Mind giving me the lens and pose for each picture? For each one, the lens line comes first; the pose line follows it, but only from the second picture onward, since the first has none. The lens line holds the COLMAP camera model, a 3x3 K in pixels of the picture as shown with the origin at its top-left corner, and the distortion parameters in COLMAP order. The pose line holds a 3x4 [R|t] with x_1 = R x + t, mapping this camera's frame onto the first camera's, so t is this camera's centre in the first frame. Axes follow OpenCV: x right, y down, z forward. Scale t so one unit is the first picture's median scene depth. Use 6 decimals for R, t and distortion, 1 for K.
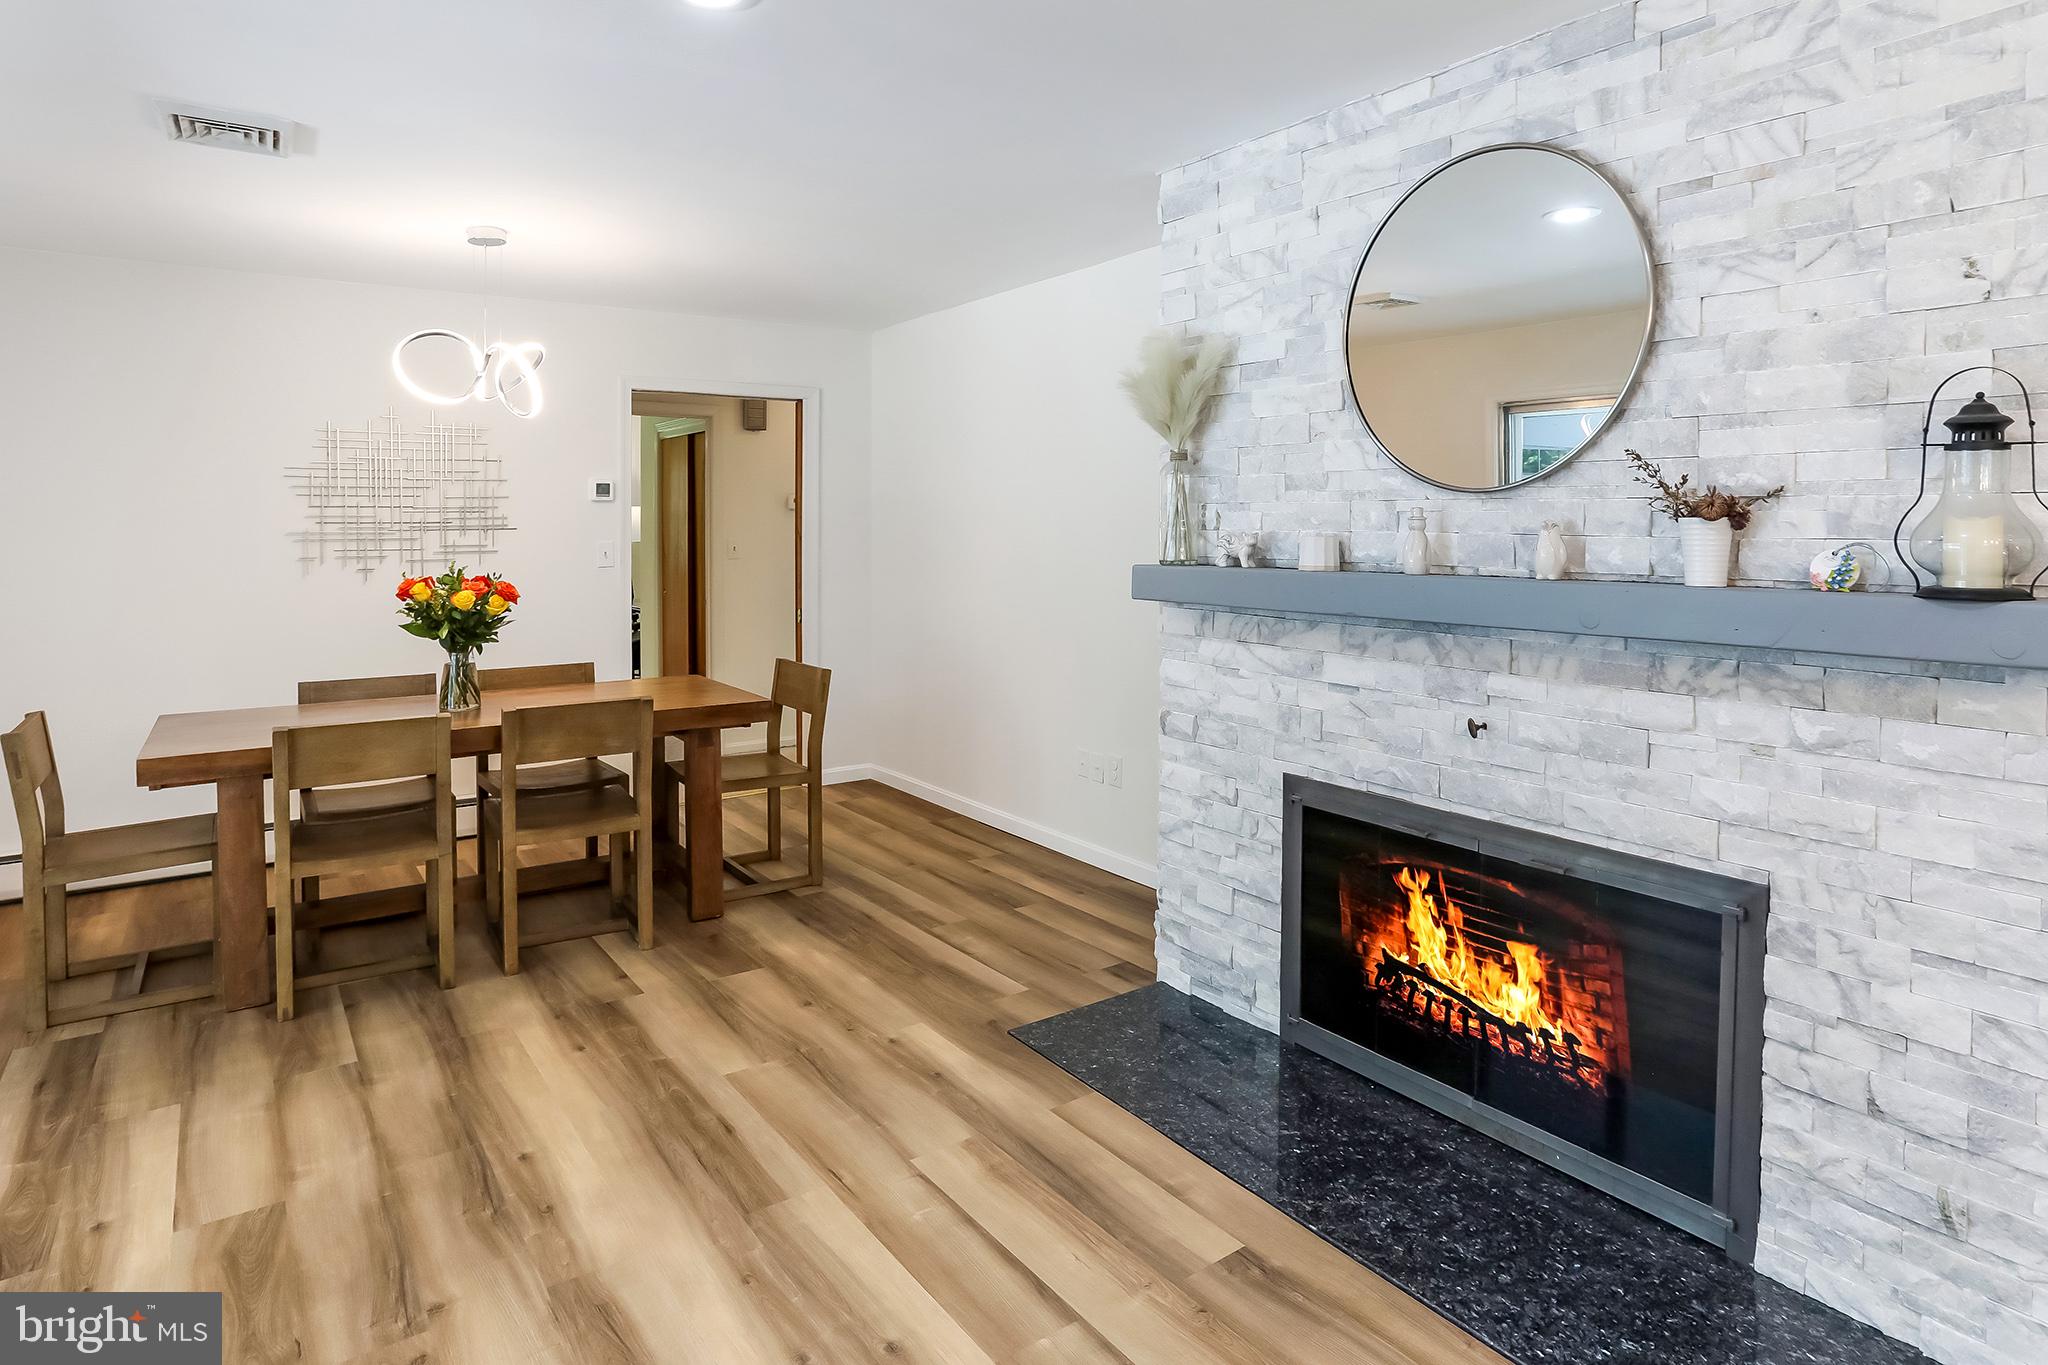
lens RADIAL K [[1127.2, 0, 1004.8], [0, 1127.2, 525.9], [0, 0, 1]] dist [-0.030341, 0.007015]
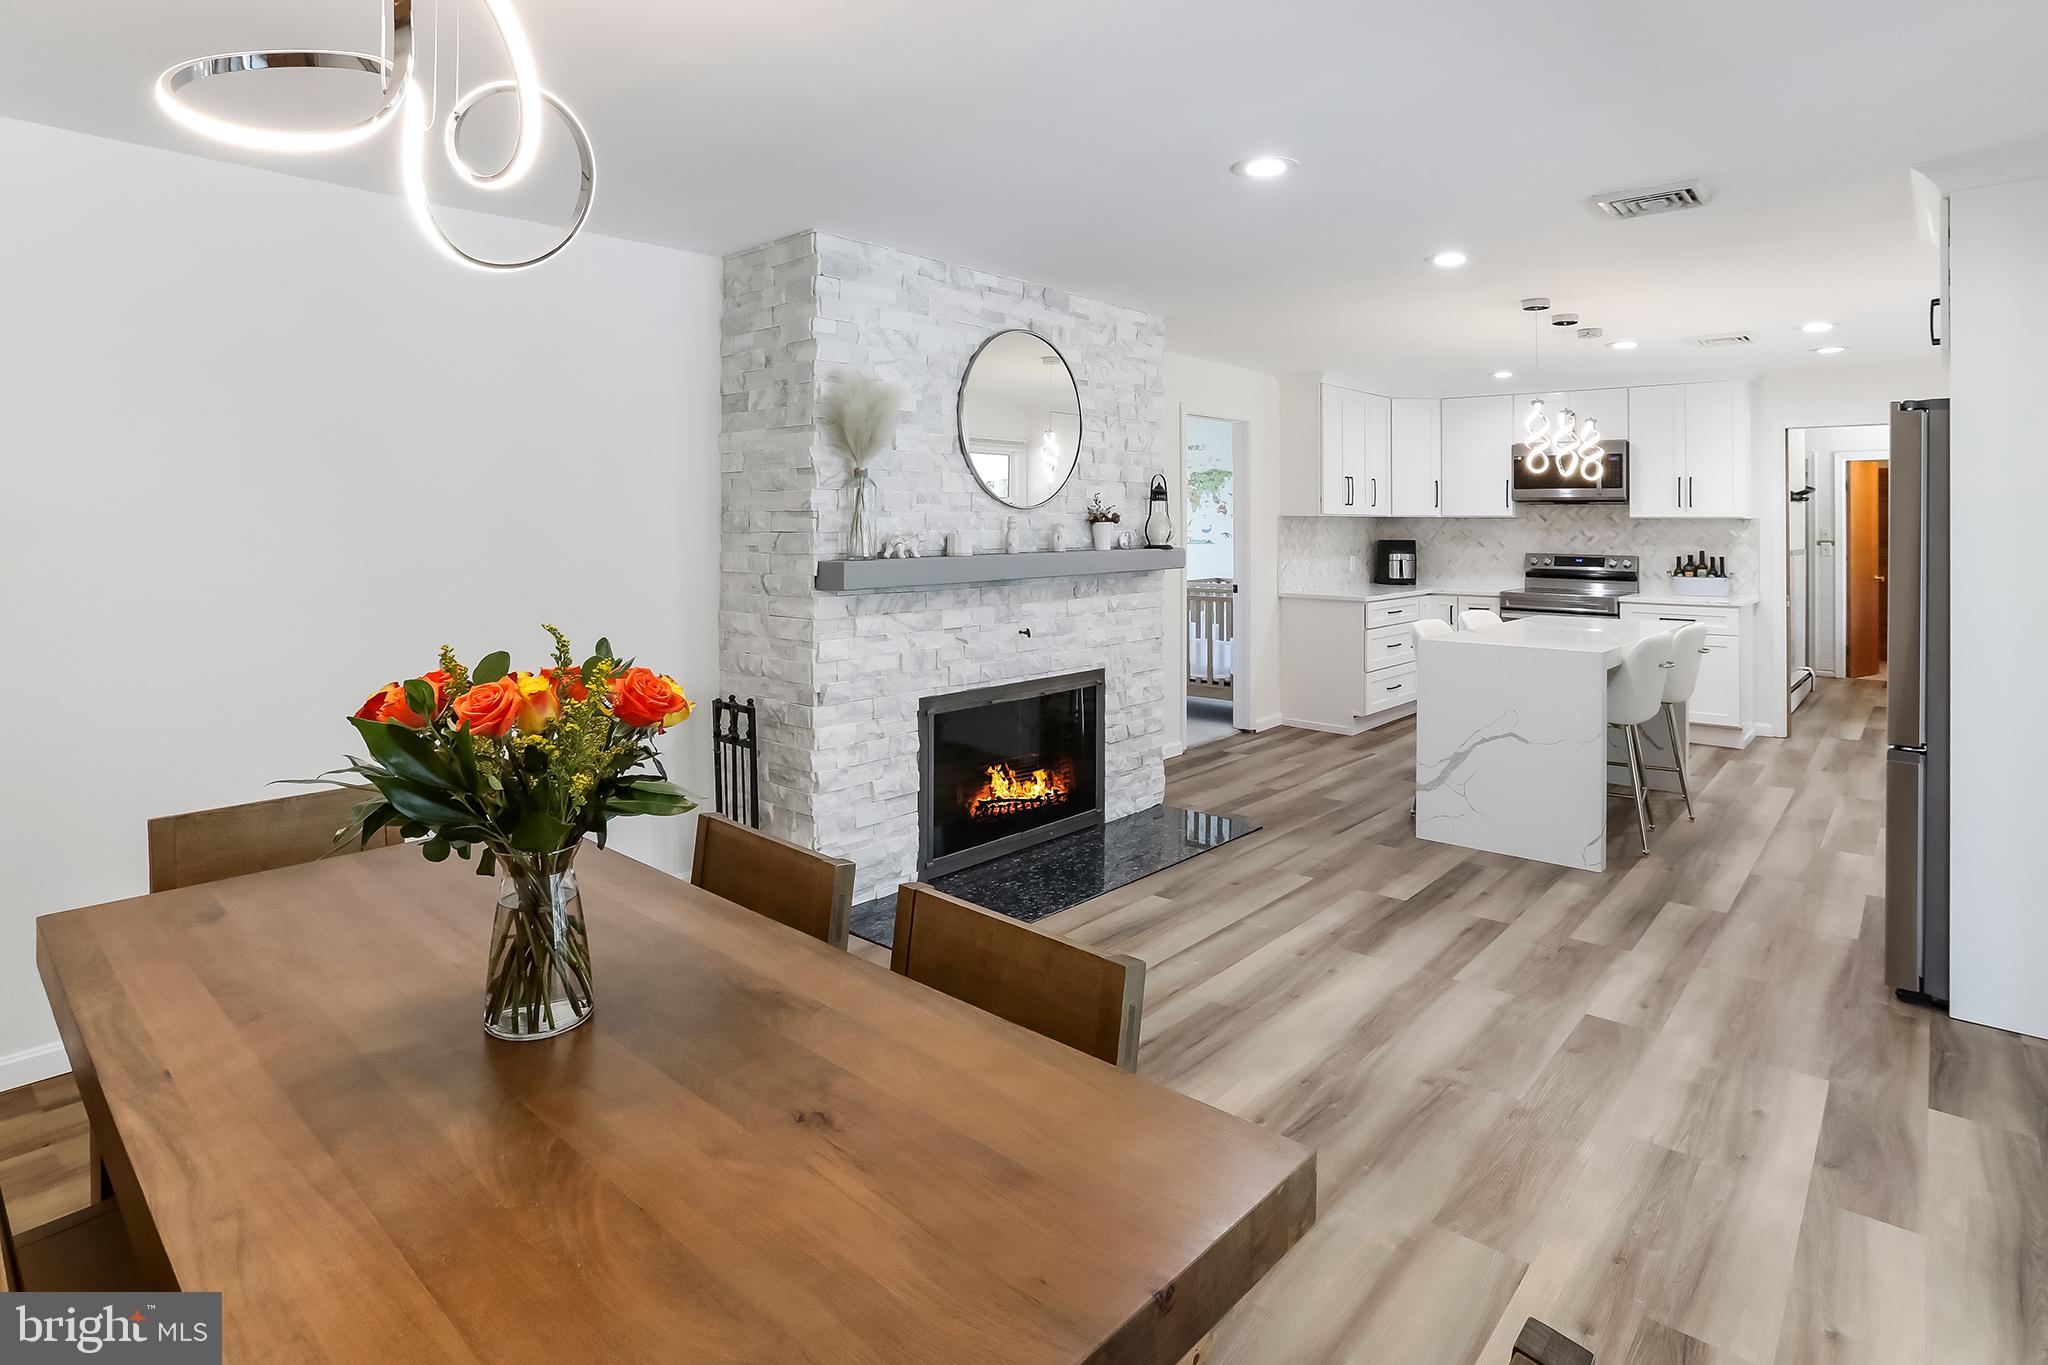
lens RADIAL K [[1082.4, 0, 1017.1], [0, 1082.4, 498.8], [0, 0, 1]] dist [-0.037838, 0.005840]
pose [[-0.237859, 0.023367, 0.971019, -1.146970], [0.005998, 0.999727, -0.022589, -0.004781], [-0.971281, 0.000451, -0.237934, 1.217763]]
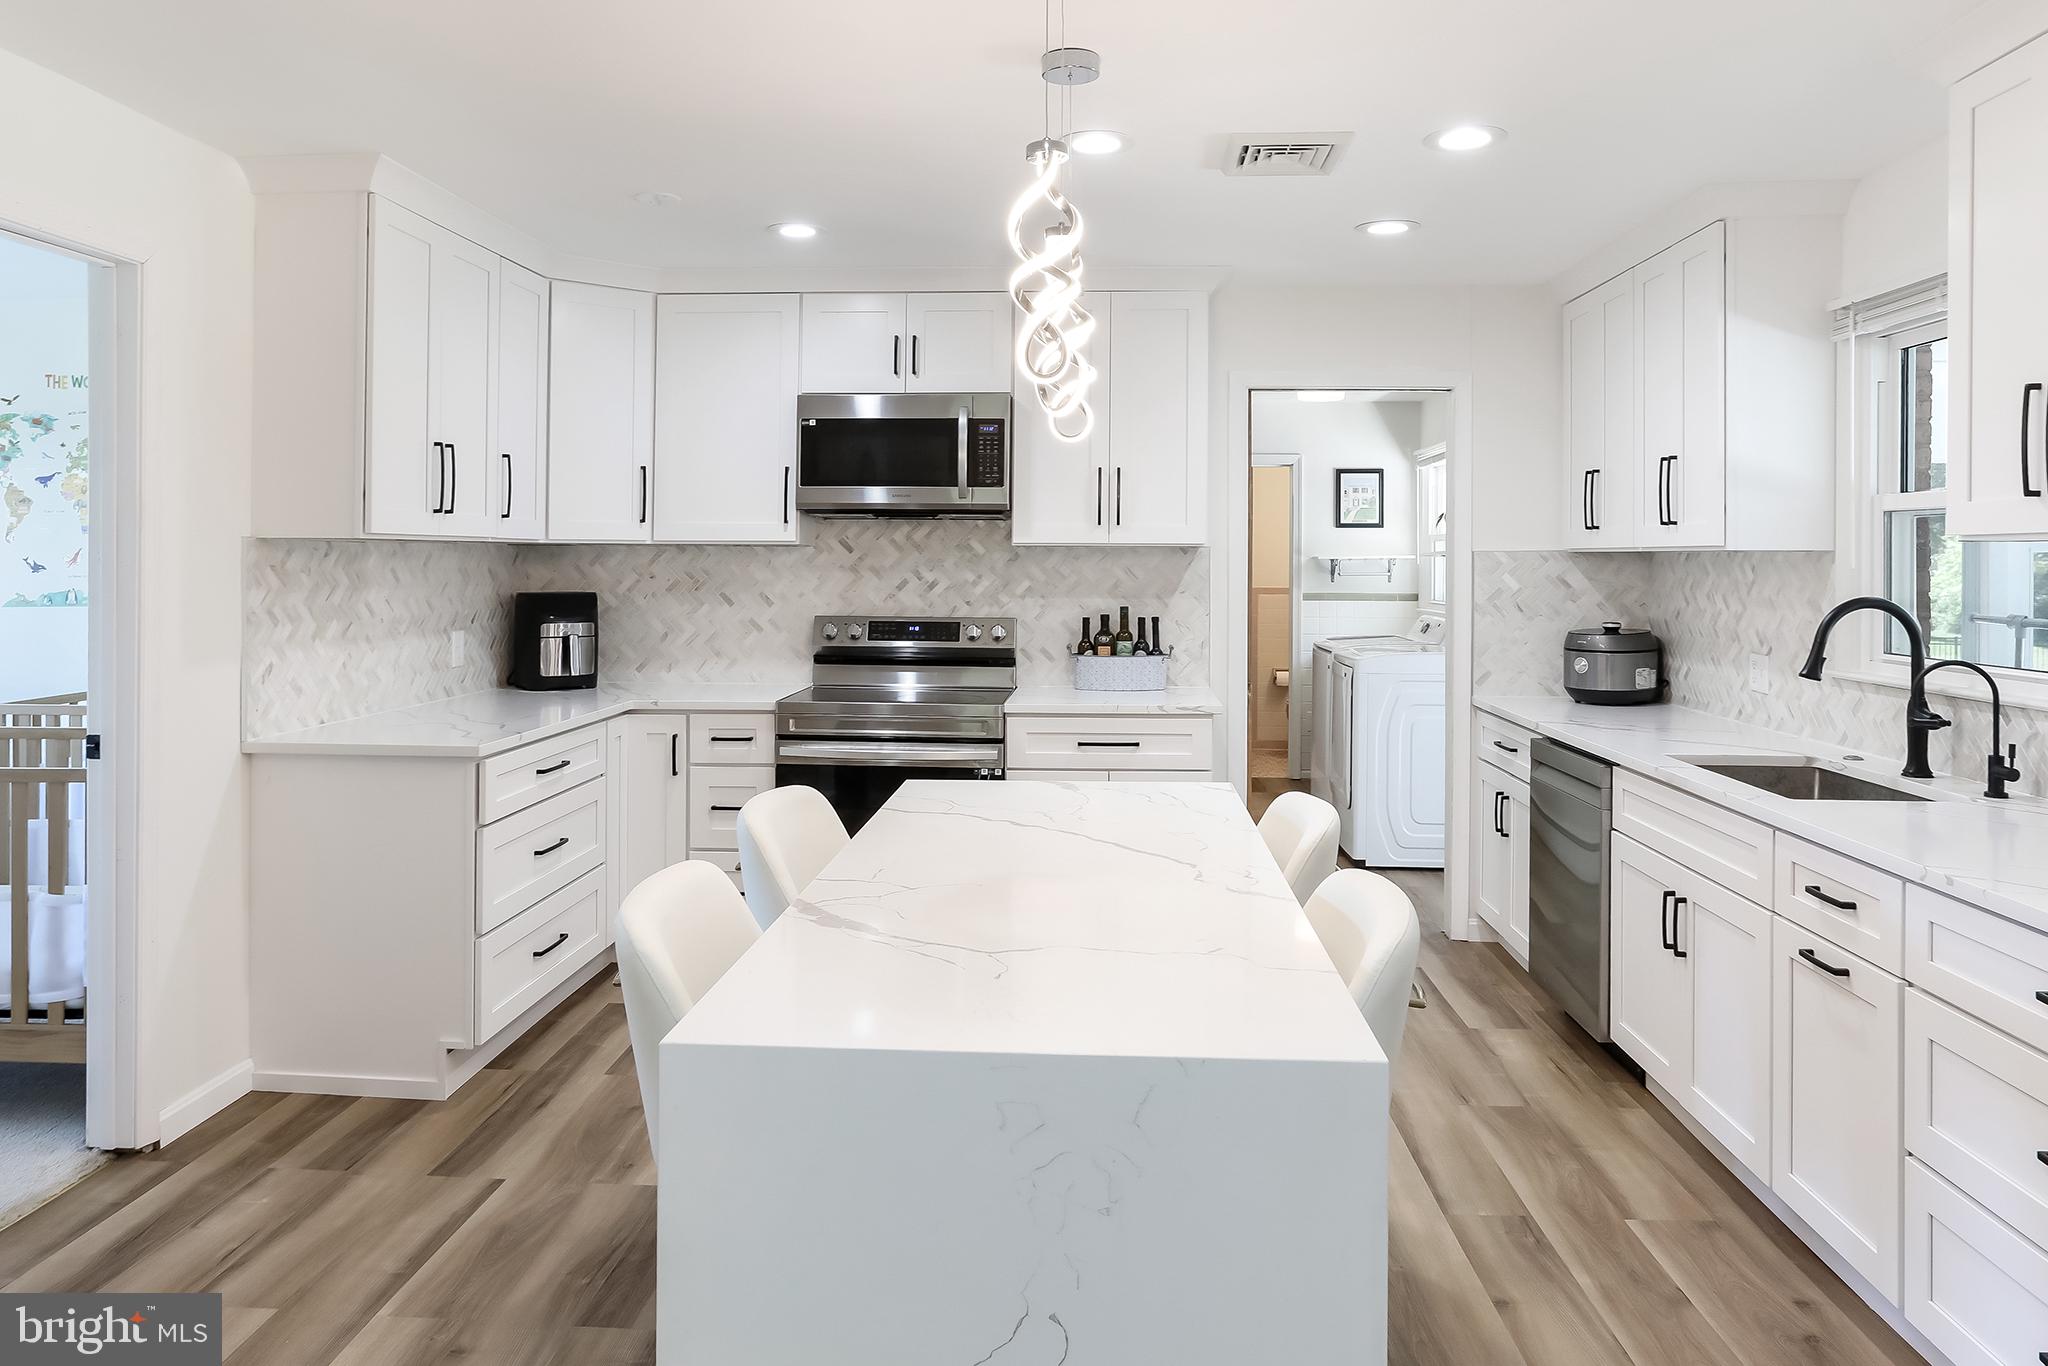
lens RADIAL K [[1390.0, 0, 1011.1], [0, 1390.0, 536.5], [0, 0, 1]] dist [-0.013641, 0.003768]
pose [[-0.781539, 0.010129, 0.623774, -0.111098], [0.005855, 0.999943, -0.008902, -0.004398], [-0.623828, -0.003305, -0.781554, 0.545896]]
